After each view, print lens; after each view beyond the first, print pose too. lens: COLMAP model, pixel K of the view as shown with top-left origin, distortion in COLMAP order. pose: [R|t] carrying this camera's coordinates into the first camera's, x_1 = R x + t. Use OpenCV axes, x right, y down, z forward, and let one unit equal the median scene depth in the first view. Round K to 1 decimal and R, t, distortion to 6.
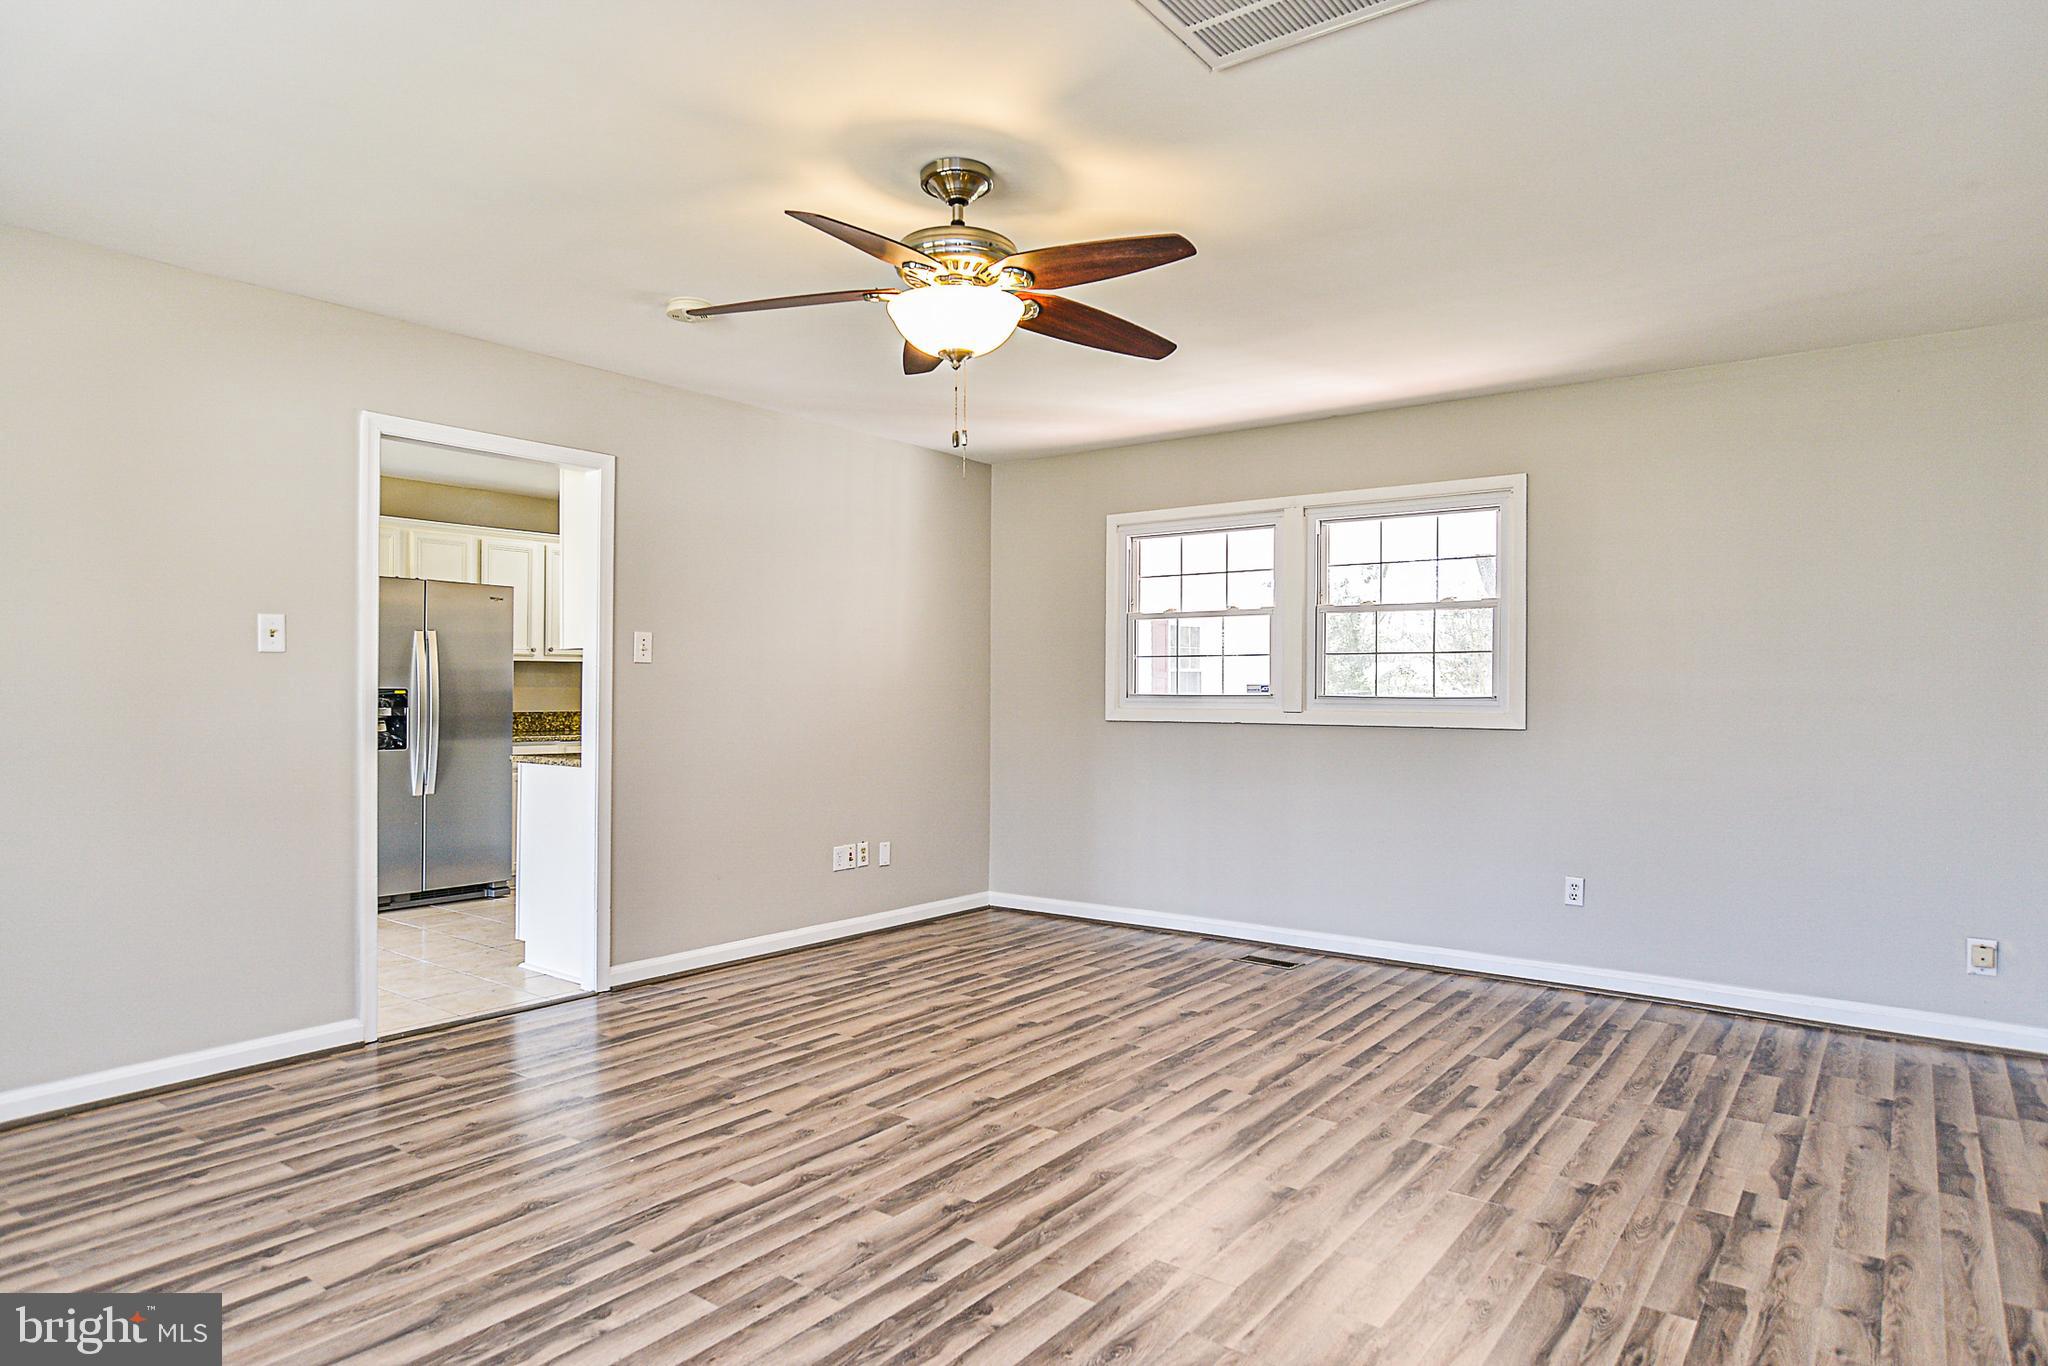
lens RADIAL K [[1165.1, 0, 1024.0], [0, 1165.1, 683.0], [0, 0, 1]] dist [-0.003212, 0.001325]
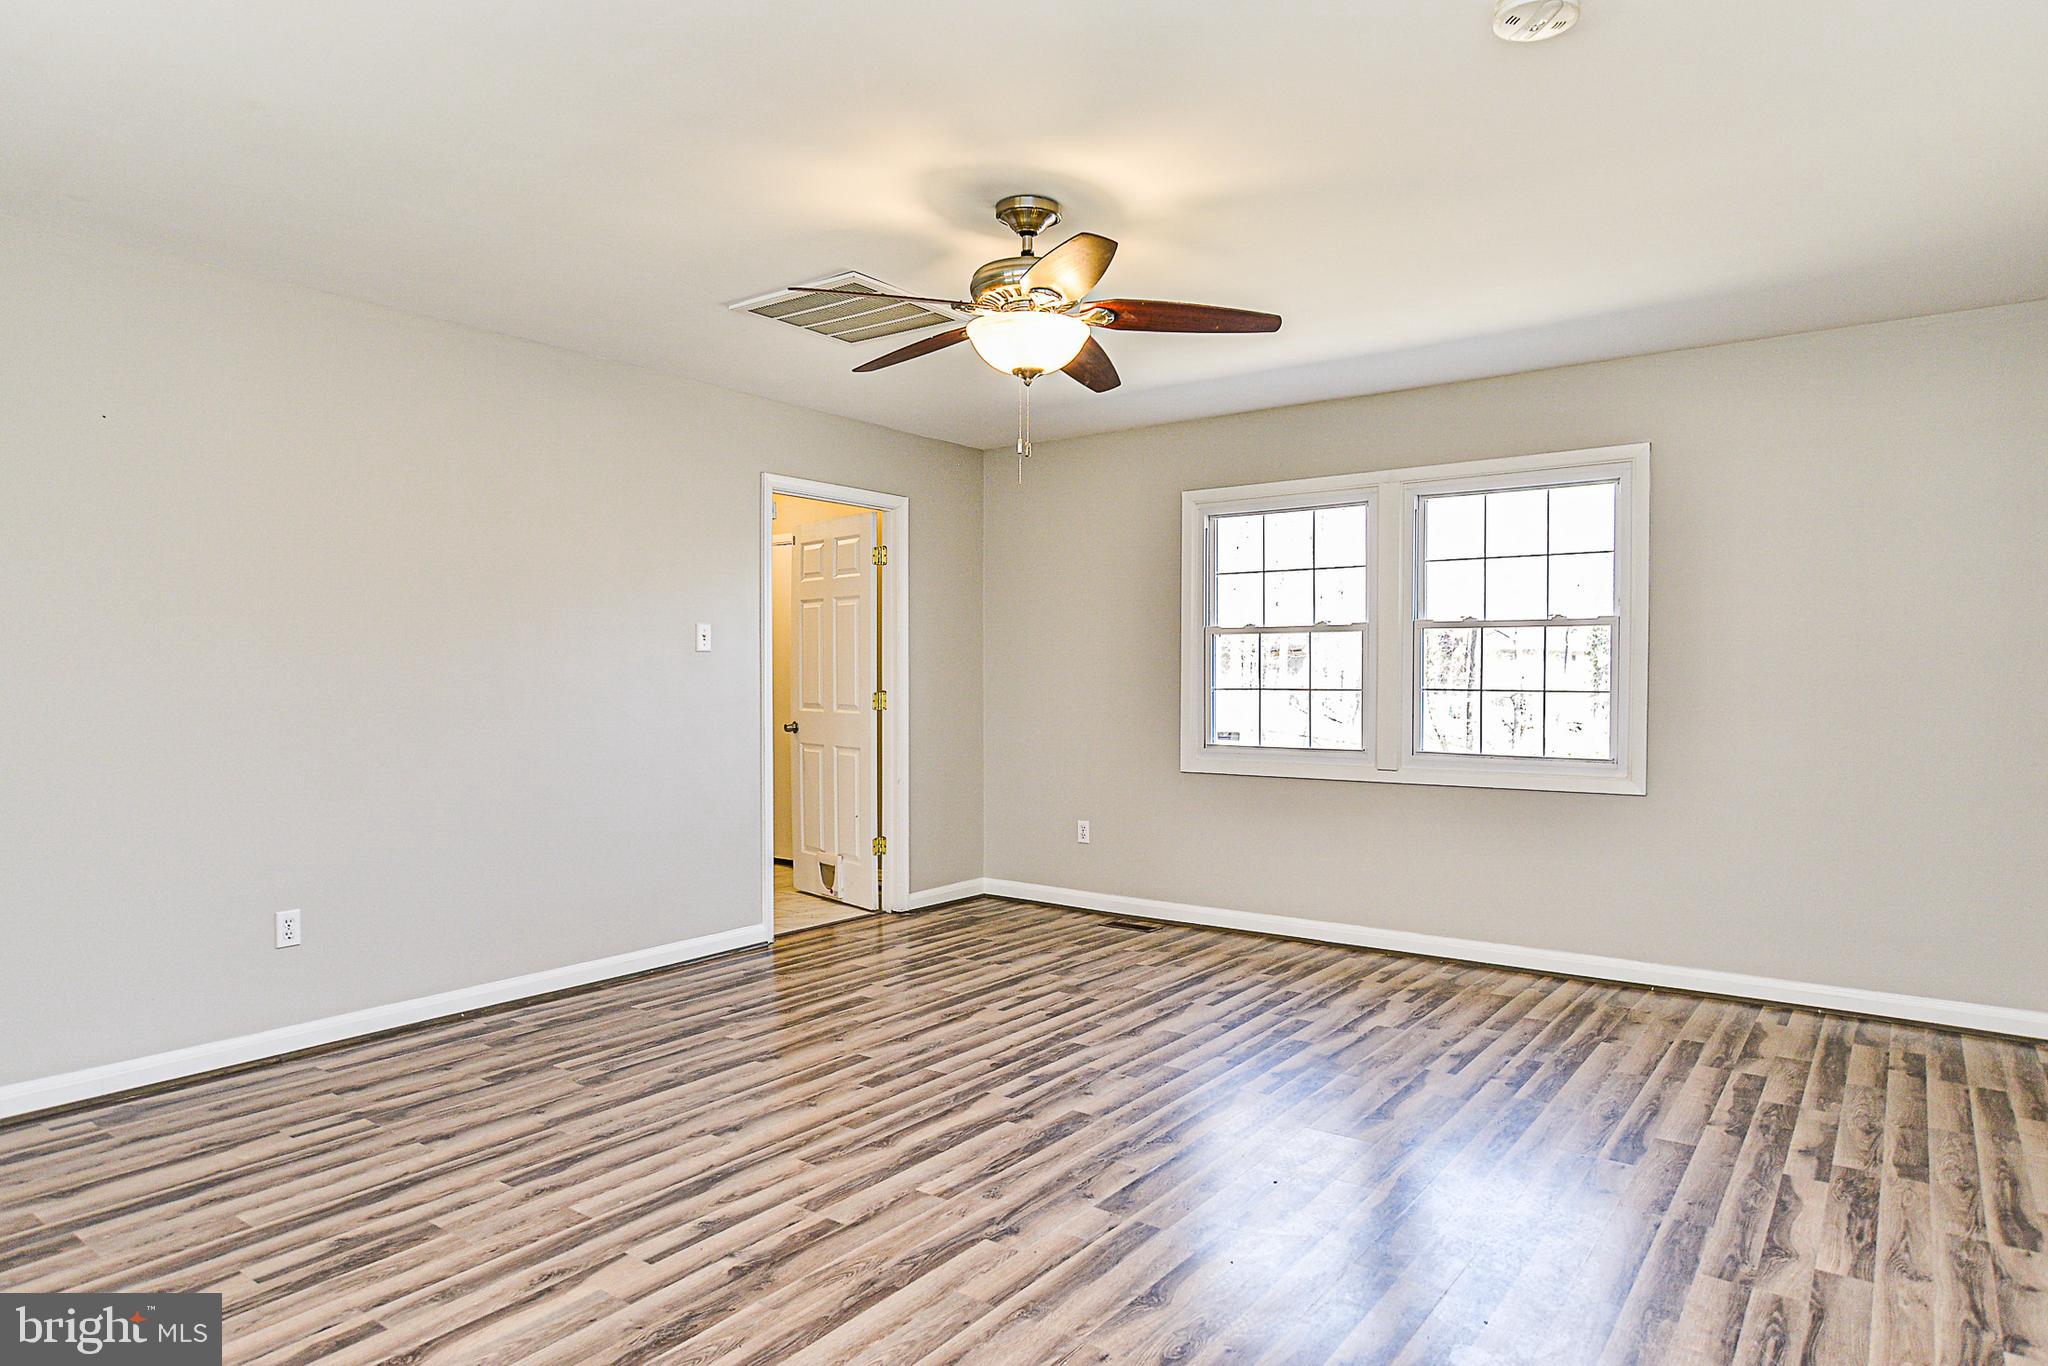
lens RADIAL K [[1165.1, 0, 1024.0], [0, 1165.1, 683.0], [0, 0, 1]] dist [-0.003212, 0.001325]
pose [[-0.999978, -0.004330, -0.005116, -0.047831], [-0.004370, 0.999960, 0.007829, 0.003321], [0.005082, 0.007851, -0.999956, 1.989780]]
